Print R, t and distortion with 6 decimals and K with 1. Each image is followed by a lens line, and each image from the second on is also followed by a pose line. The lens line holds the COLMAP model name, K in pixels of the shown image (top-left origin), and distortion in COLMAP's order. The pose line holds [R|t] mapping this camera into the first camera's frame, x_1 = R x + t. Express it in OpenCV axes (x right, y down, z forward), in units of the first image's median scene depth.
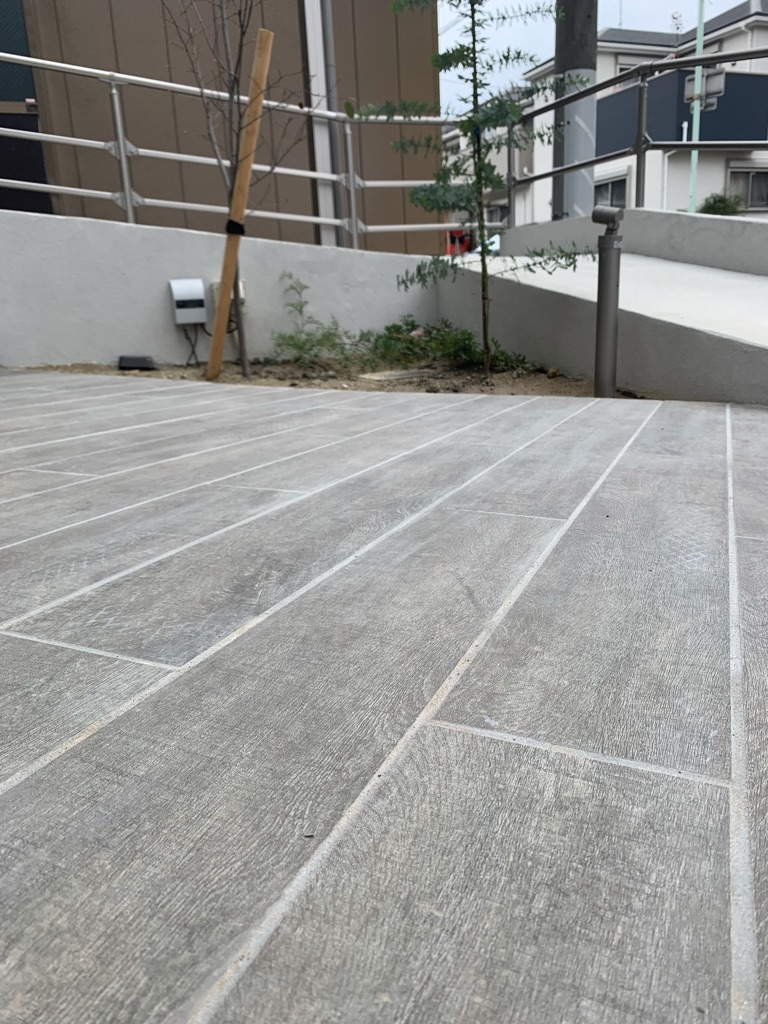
lens RADIAL K [[780.6, 0, 384.5], [0, 780.6, 508.8], [0, 0, 1]] dist [0.041142, -0.035283]
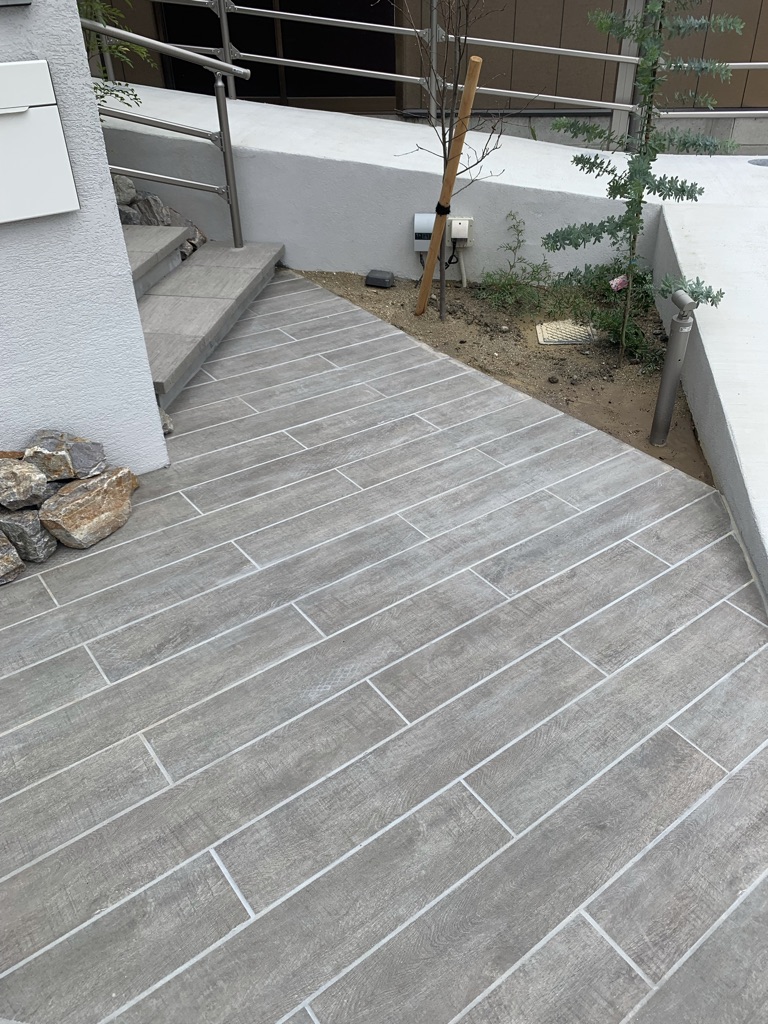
lens RADIAL K [[780.6, 0, 384.5], [0, 780.6, 508.8], [0, 0, 1]] dist [0.041142, -0.035283]
pose [[0.866674, 0.301889, -0.397163, 1.505691], [-0.144831, 0.914089, 0.378768, -1.553127], [0.477388, -0.270747, 0.835940, -0.876739]]
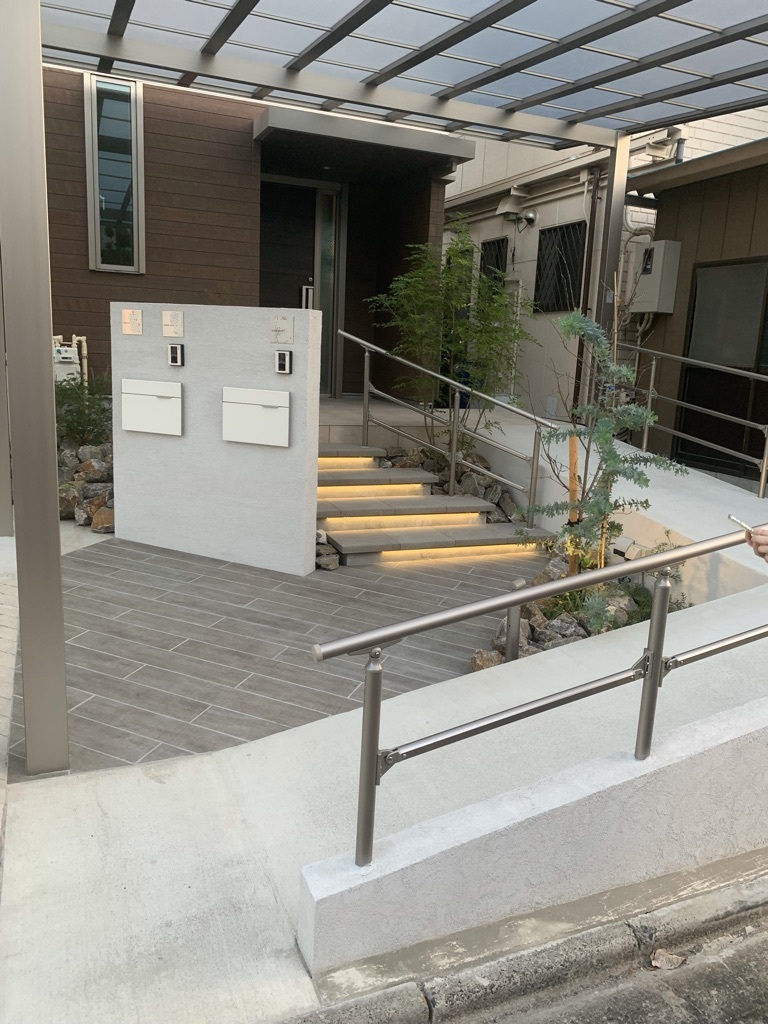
lens RADIAL K [[780.6, 0, 384.5], [0, 780.6, 508.8], [0, 0, 1]] dist [0.041142, -0.035283]
pose [[-0.007290, 0.231309, -0.972853, 6.024415], [-0.300194, 0.927499, 0.222775, -2.611795], [0.953850, 0.293669, 0.062676, 1.953022]]
